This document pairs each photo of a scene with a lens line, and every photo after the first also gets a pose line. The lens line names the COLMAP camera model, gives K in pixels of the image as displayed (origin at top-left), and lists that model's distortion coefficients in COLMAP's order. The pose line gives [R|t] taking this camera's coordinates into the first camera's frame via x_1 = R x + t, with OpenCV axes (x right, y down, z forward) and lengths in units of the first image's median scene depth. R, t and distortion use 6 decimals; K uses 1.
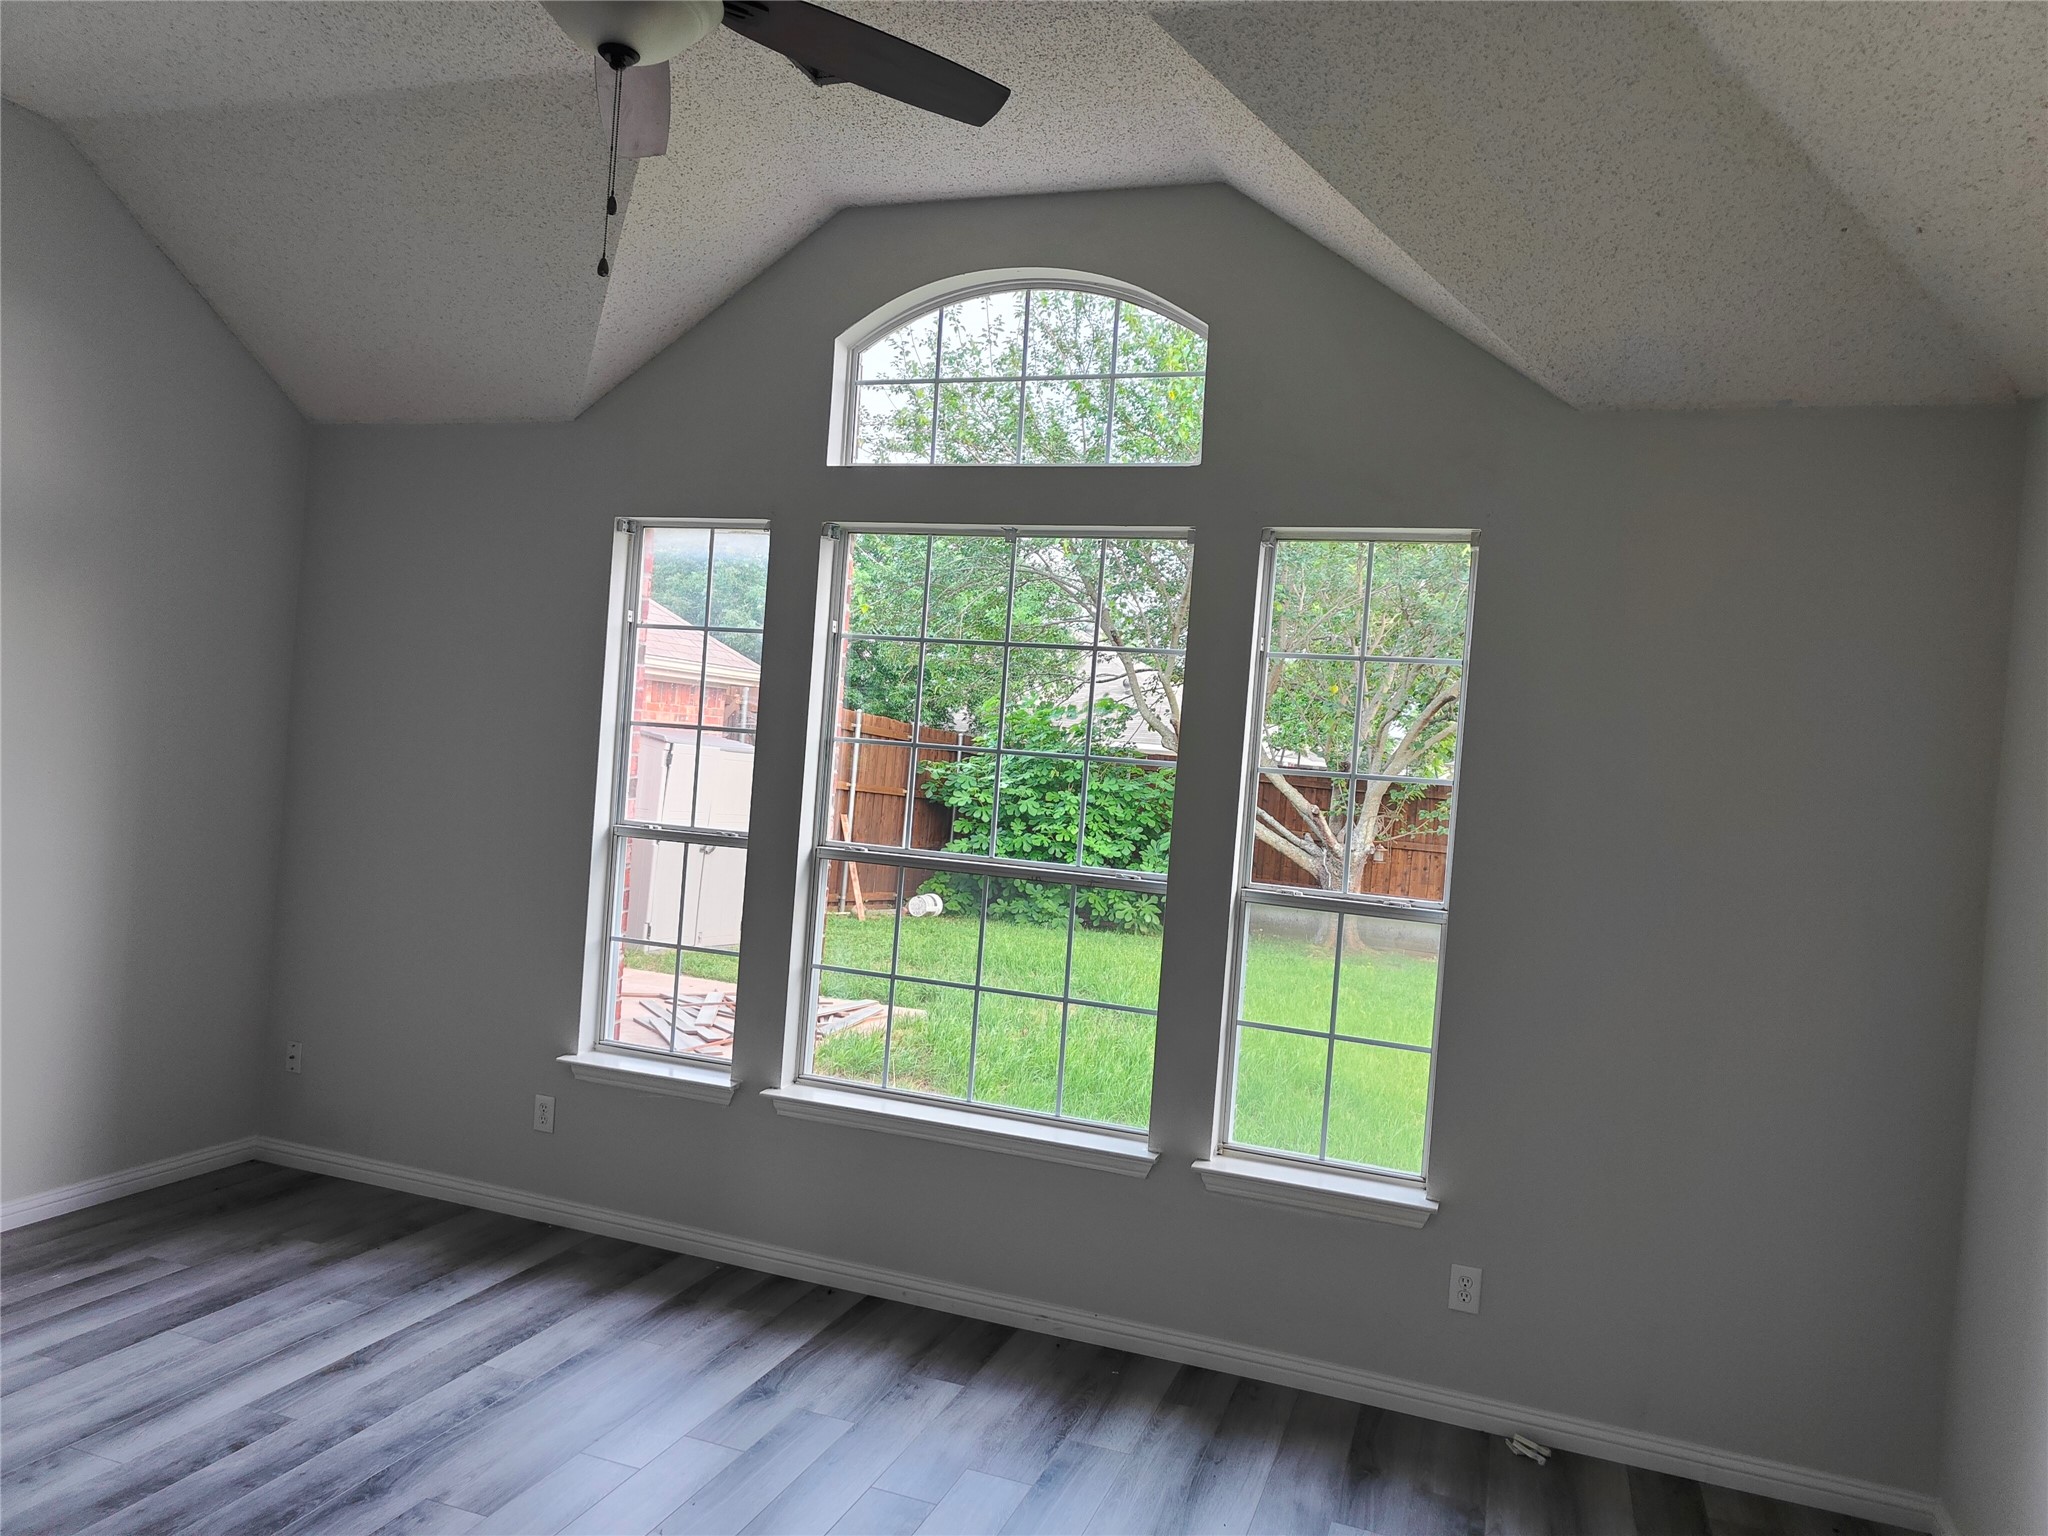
lens RADIAL K [[1419.5, 0, 1037.2], [0, 1419.5, 760.2], [0, 0, 1]] dist [0.008172, 0.003226]
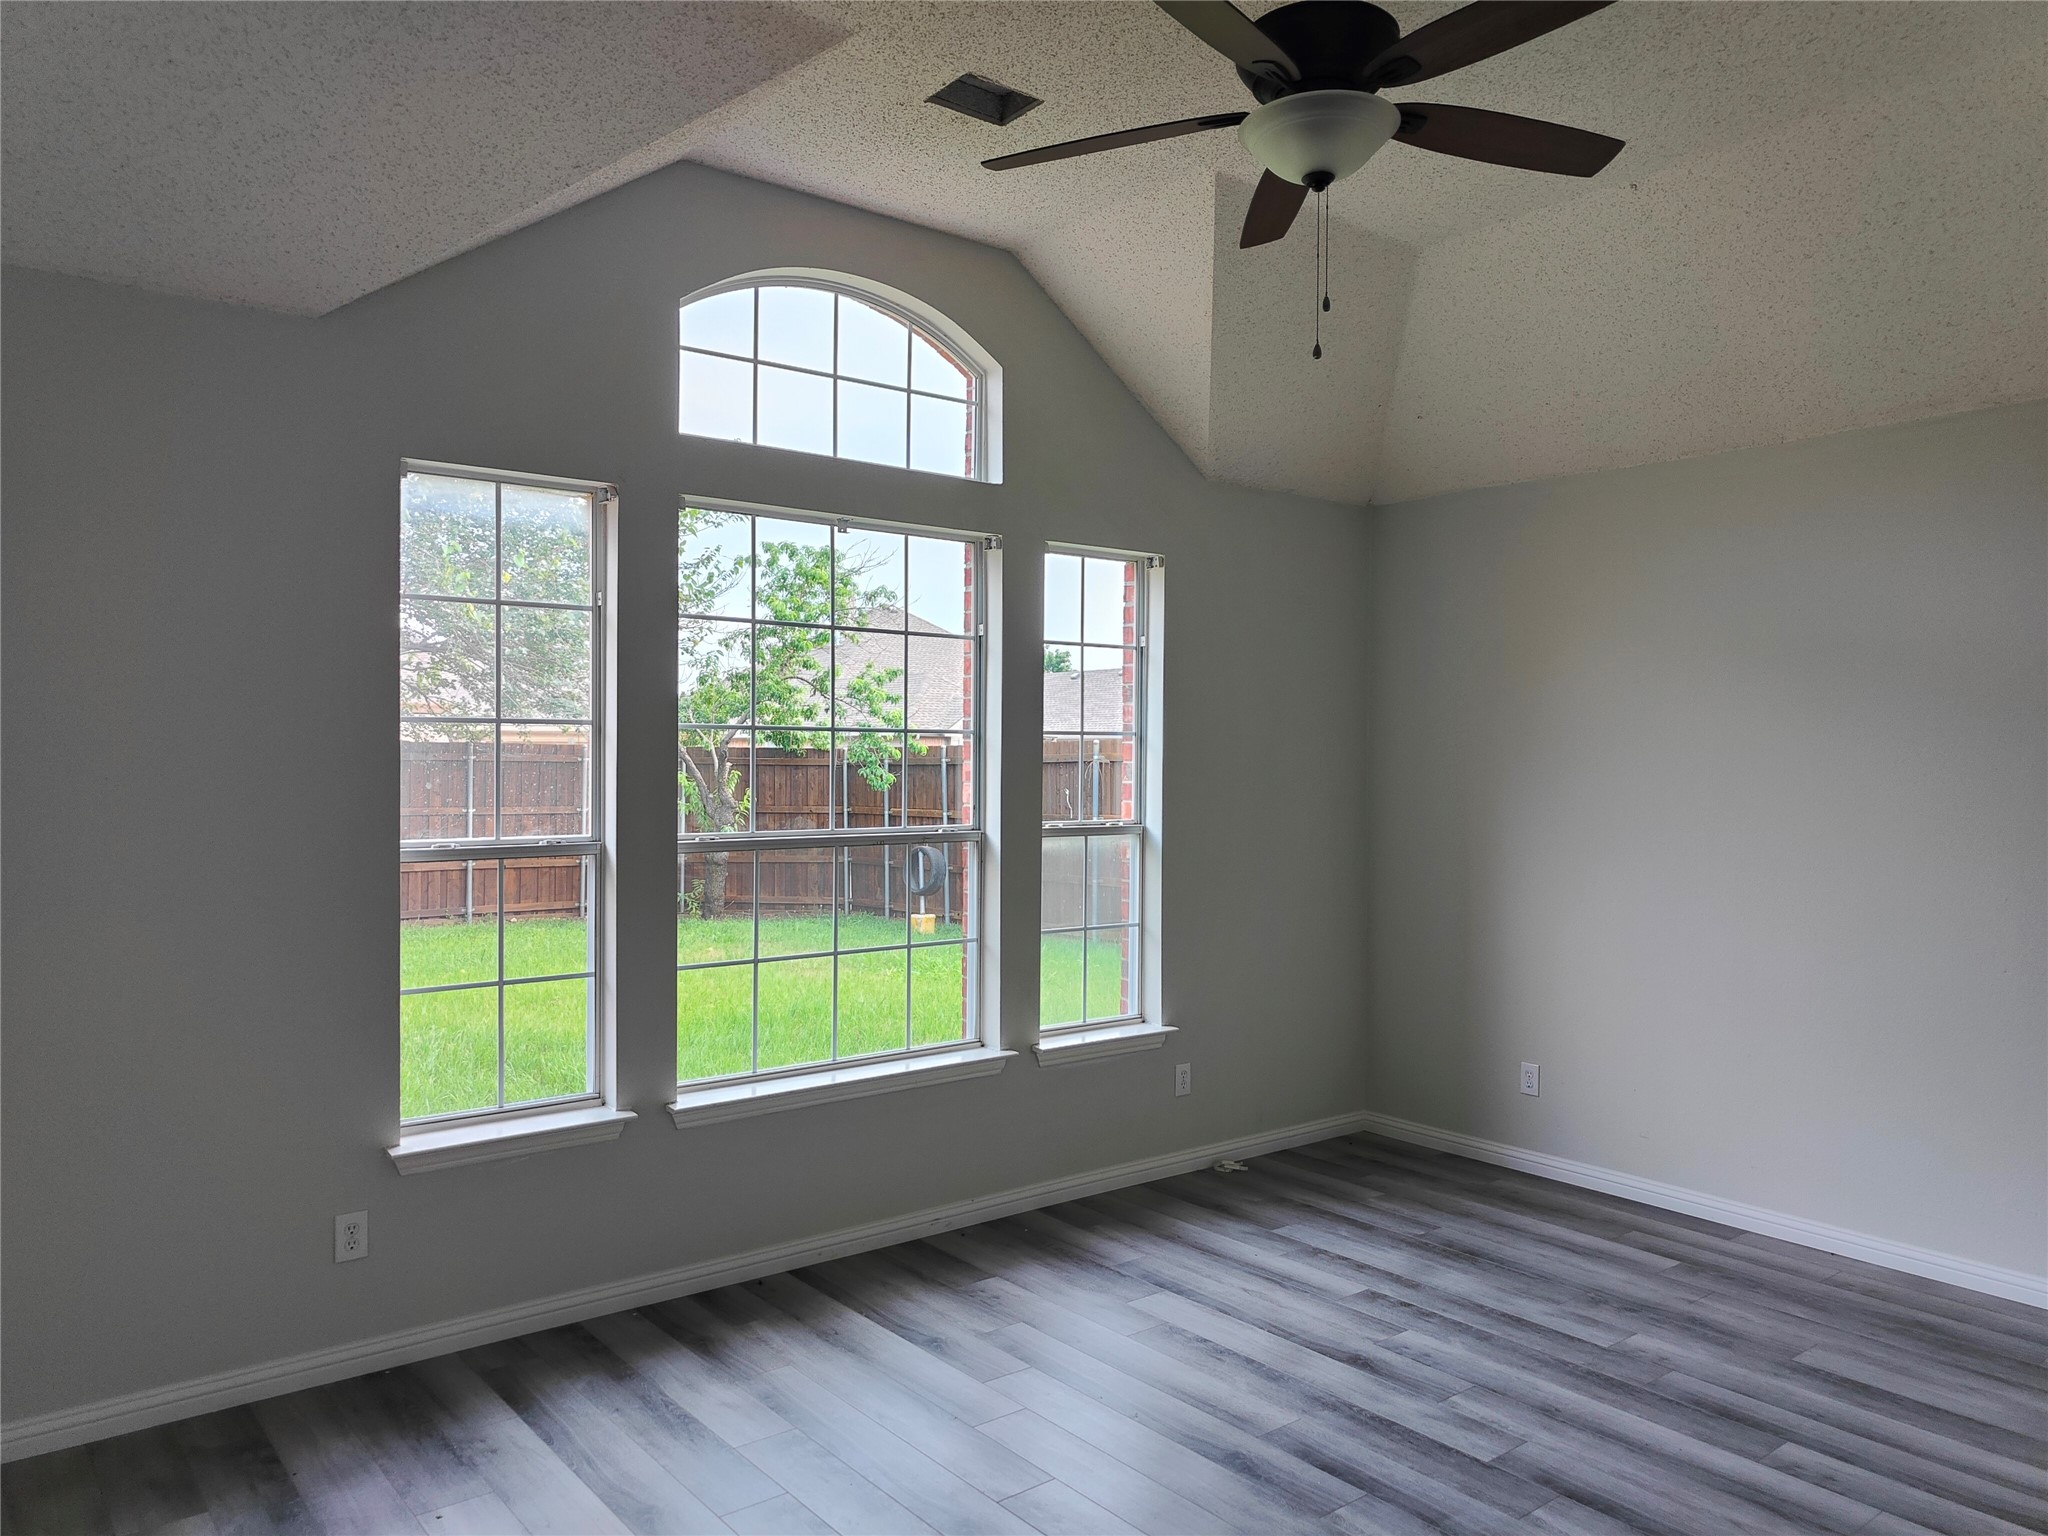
lens RADIAL K [[1419.5, 0, 1037.2], [0, 1419.5, 760.2], [0, 0, 1]] dist [0.008172, 0.003226]
pose [[0.525465, -0.077205, 0.847305, -0.891317], [0.022362, 0.996784, 0.076958, -0.066165], [-0.850521, -0.021491, 0.525501, 0.328380]]
